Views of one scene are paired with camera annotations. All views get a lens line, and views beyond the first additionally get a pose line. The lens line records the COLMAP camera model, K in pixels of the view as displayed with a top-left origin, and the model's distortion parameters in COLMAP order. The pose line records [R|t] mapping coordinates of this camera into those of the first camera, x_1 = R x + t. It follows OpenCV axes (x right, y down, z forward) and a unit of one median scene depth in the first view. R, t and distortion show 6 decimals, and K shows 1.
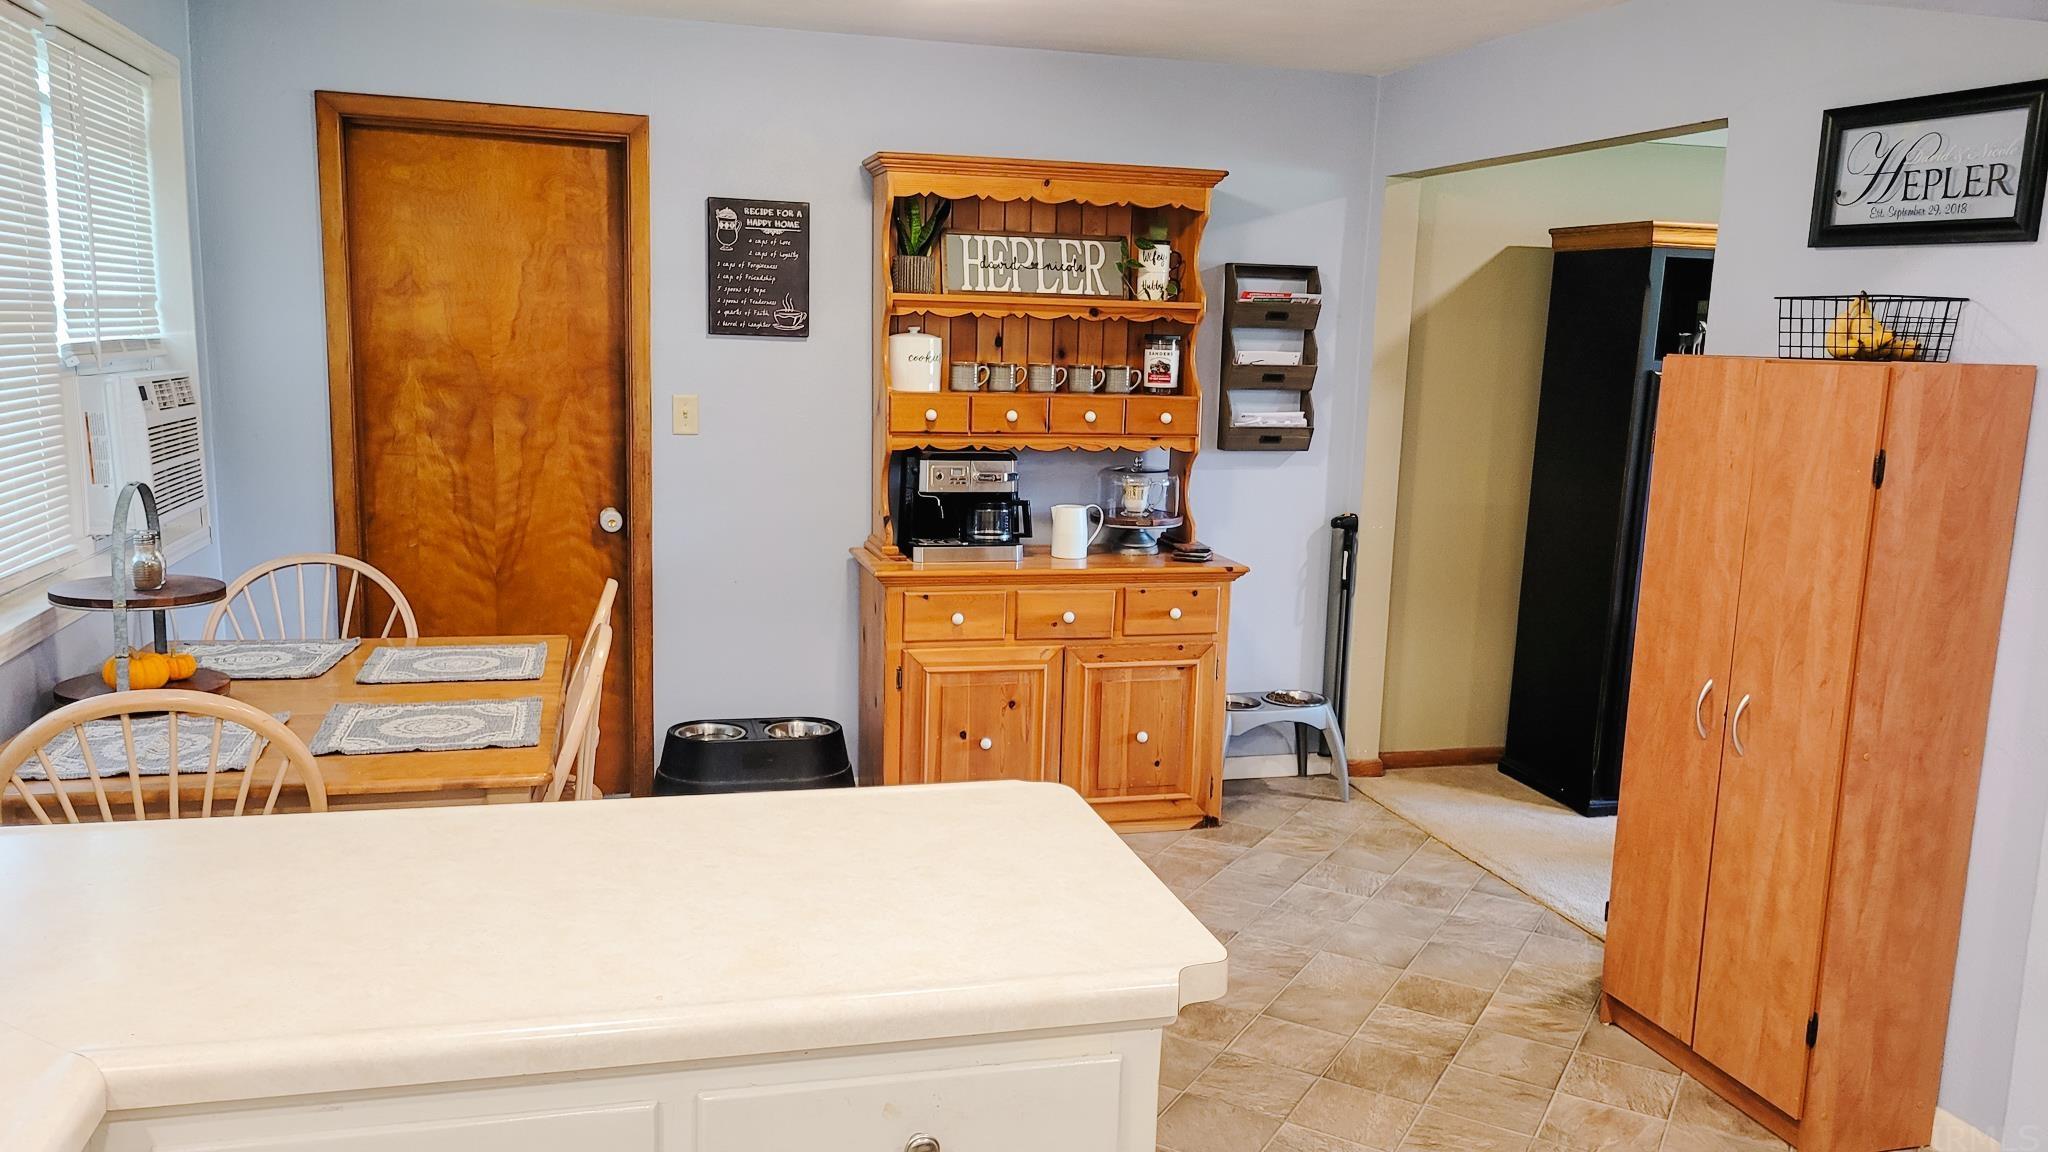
lens RADIAL K [[1519.2, 0, 1024.0], [0, 1519.2, 576.0], [0, 0, 1]] dist [0.031352, -0.005131]
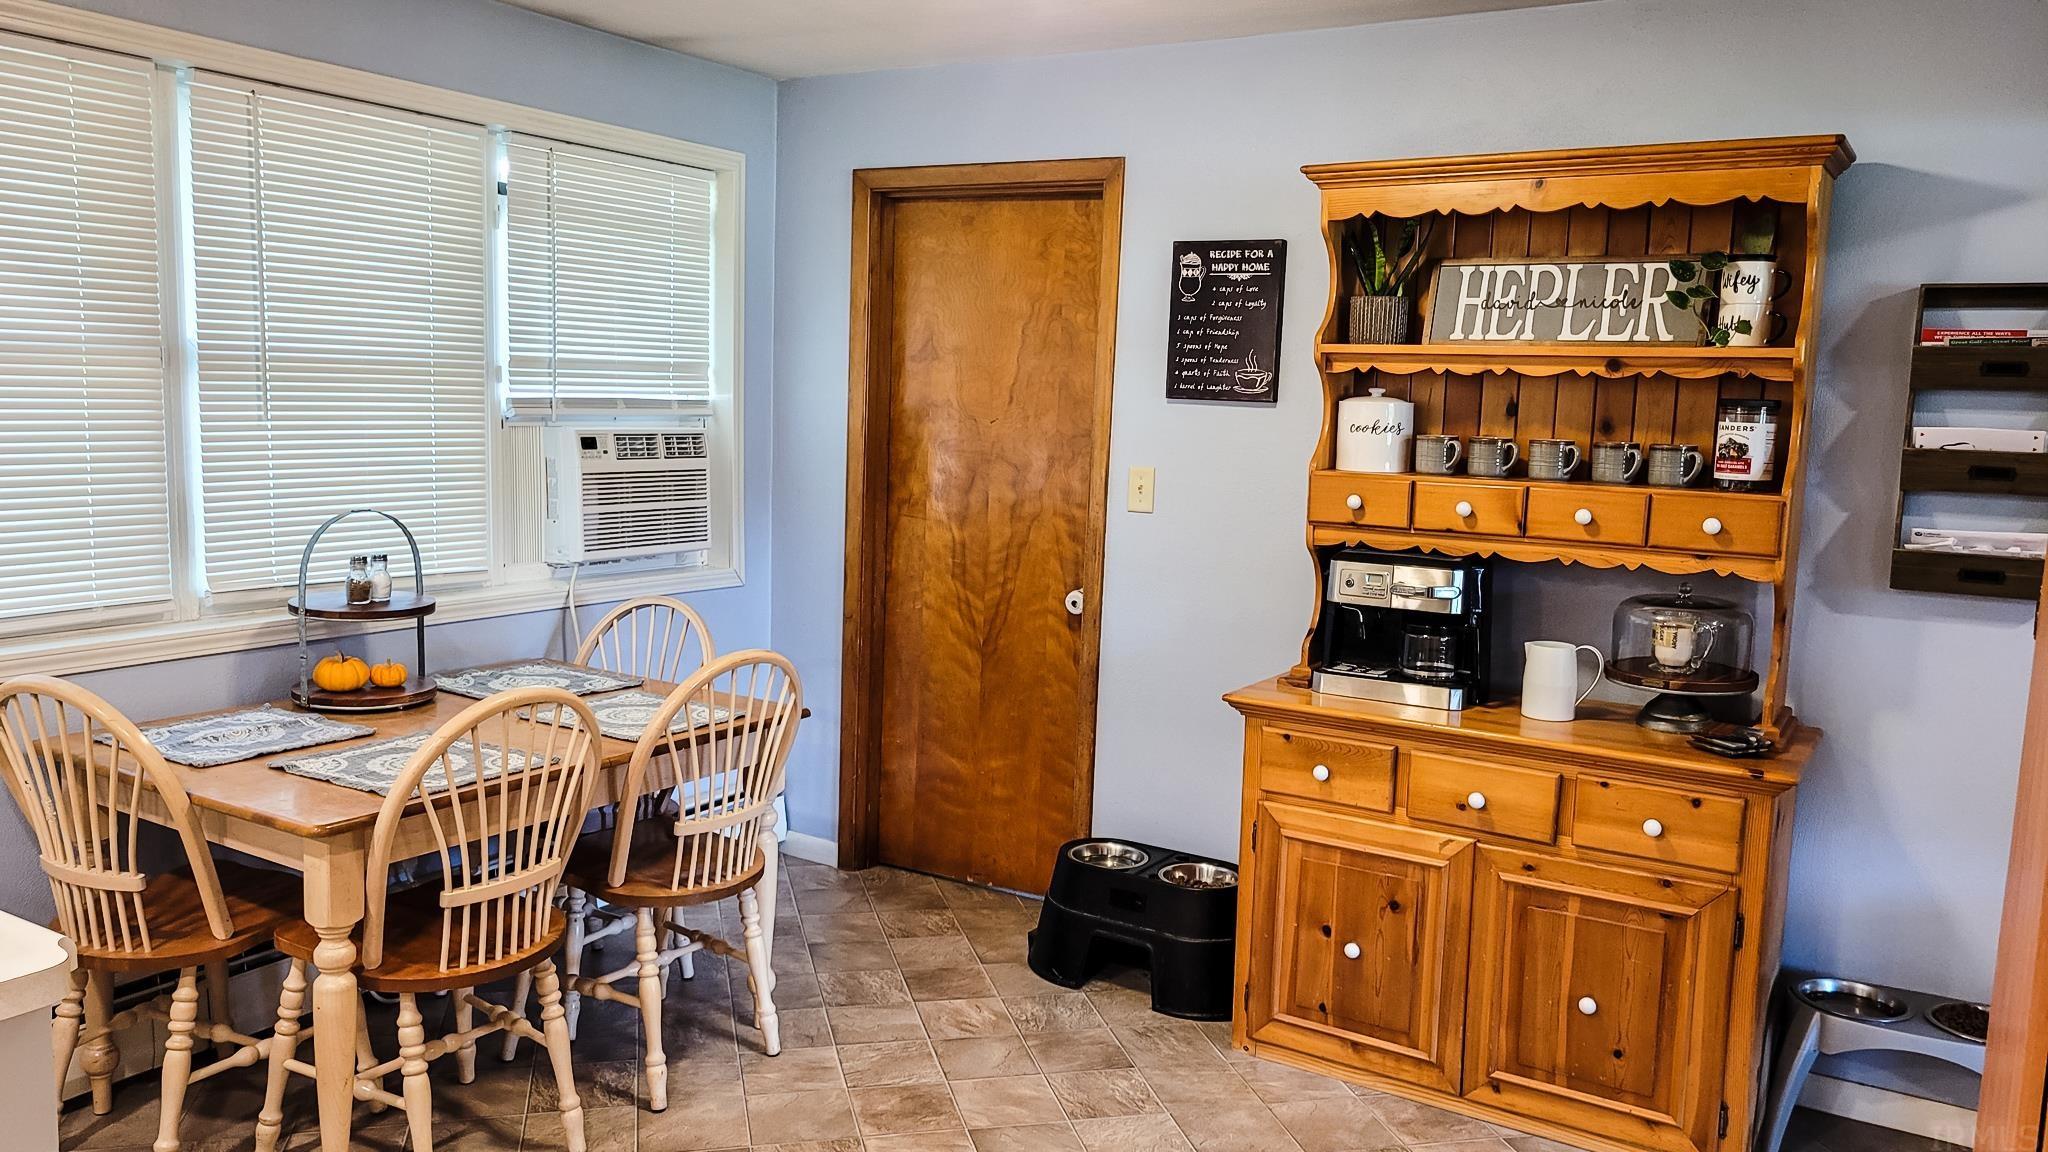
lens RADIAL K [[1519.2, 0, 1024.0], [0, 1519.2, 576.0], [0, 0, 1]] dist [0.031352, -0.005131]
pose [[0.688542, 0.083080, -0.720421, 0.366940], [-0.128335, 0.991696, -0.008292, -0.040736], [0.713750, 0.098164, 0.693487, 0.349327]]
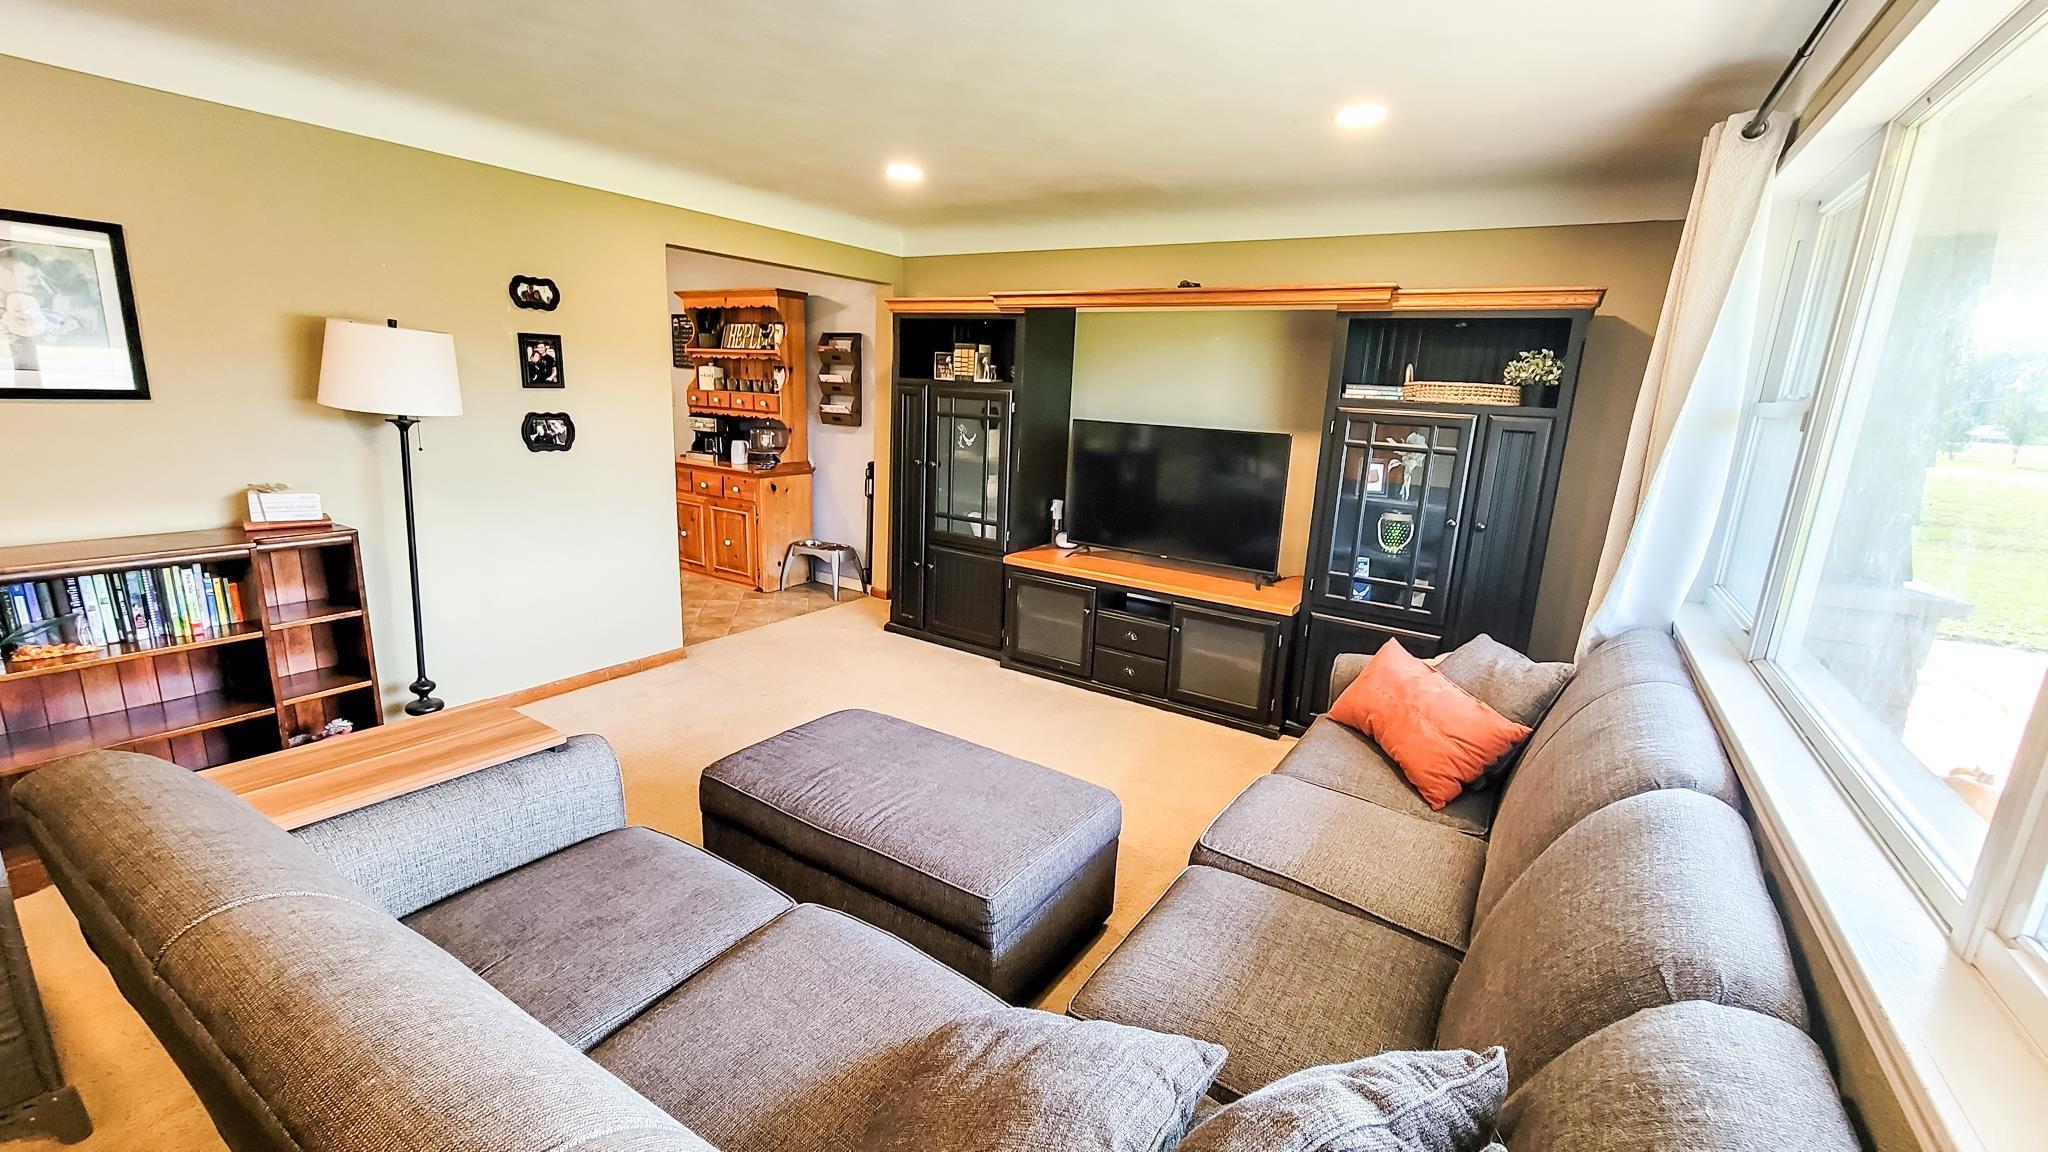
lens RADIAL K [[842.1, 0, 1024.0], [0, 842.1, 576.0], [0, 0, 1]] dist [0.007050, 0.000391]
pose [[0.674613, 0.162581, -0.720045, 1.290673], [-0.146897, 0.985502, 0.084892, -0.017207], [0.723407, 0.048503, 0.688716, 0.452859]]
